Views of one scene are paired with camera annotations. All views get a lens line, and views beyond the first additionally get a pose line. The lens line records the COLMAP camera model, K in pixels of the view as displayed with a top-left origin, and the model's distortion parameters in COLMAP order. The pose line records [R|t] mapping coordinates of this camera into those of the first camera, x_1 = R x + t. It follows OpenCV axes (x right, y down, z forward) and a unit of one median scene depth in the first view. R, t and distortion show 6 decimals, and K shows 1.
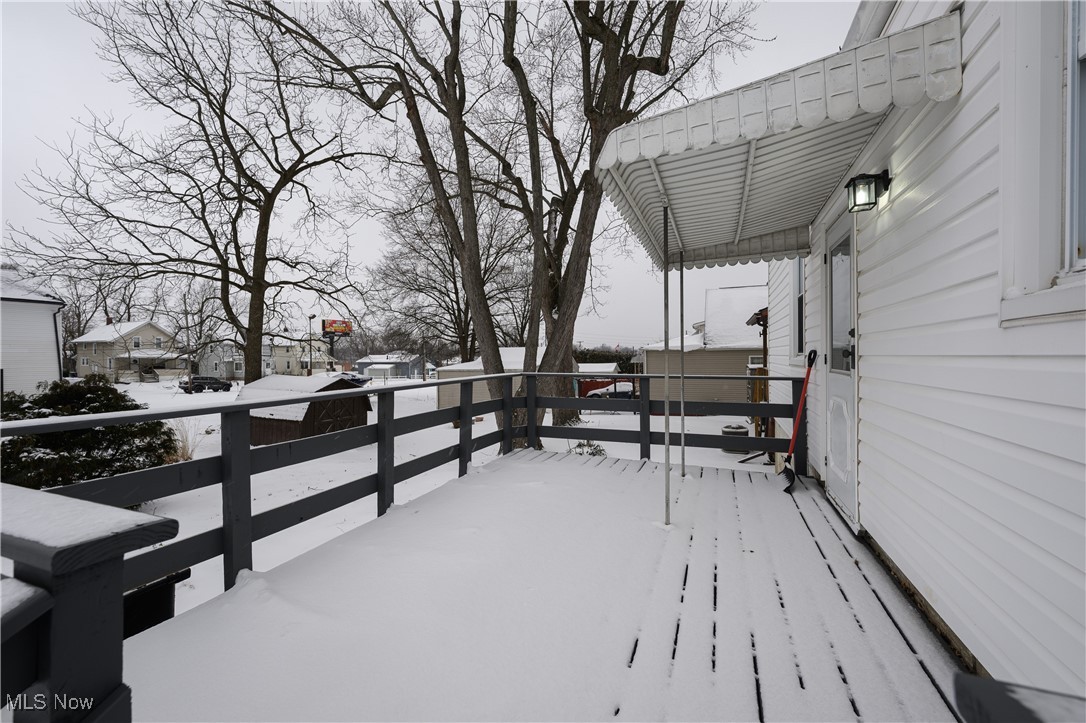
lens RADIAL K [[437.2, 0, 545.0], [0, 437.2, 355.0], [0, 0, 1]] dist [0.000465, 0.000096]
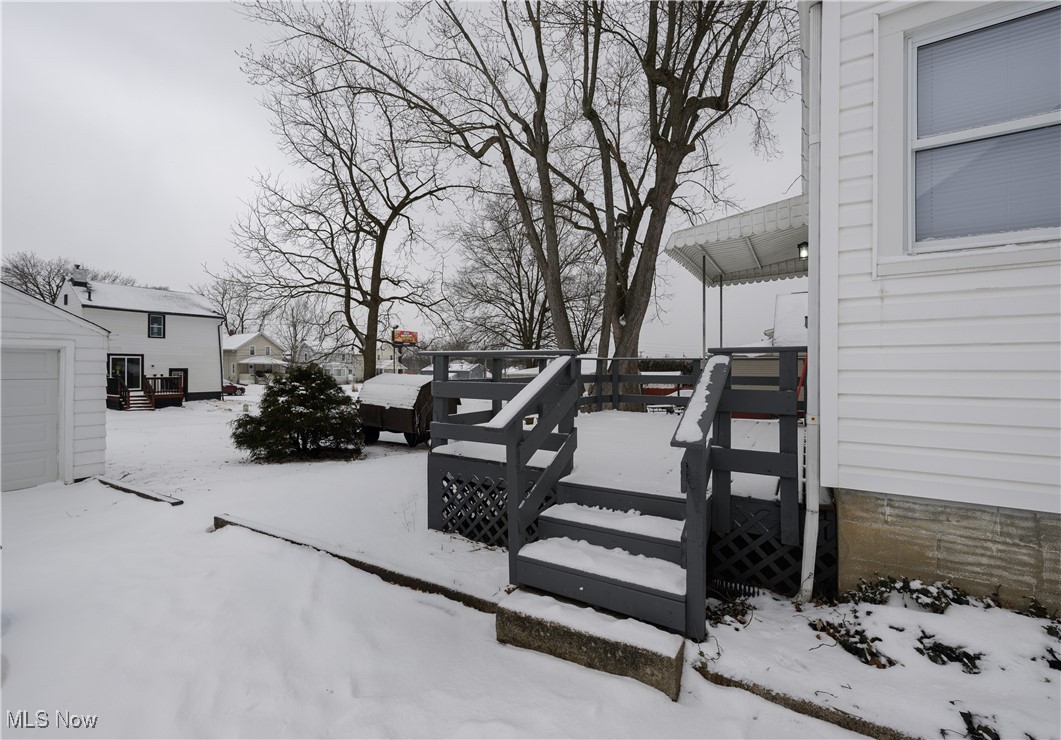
lens RADIAL K [[459.9, 0, 505.4], [0, 459.9, 367.0], [0, 0, 1]] dist [0.001760, 0.000160]
pose [[0.979131, 0.007890, -0.203075, -0.026619], [-0.007936, 0.999968, 0.000585, 0.024668], [0.203073, 0.001039, 0.979163, -0.196548]]
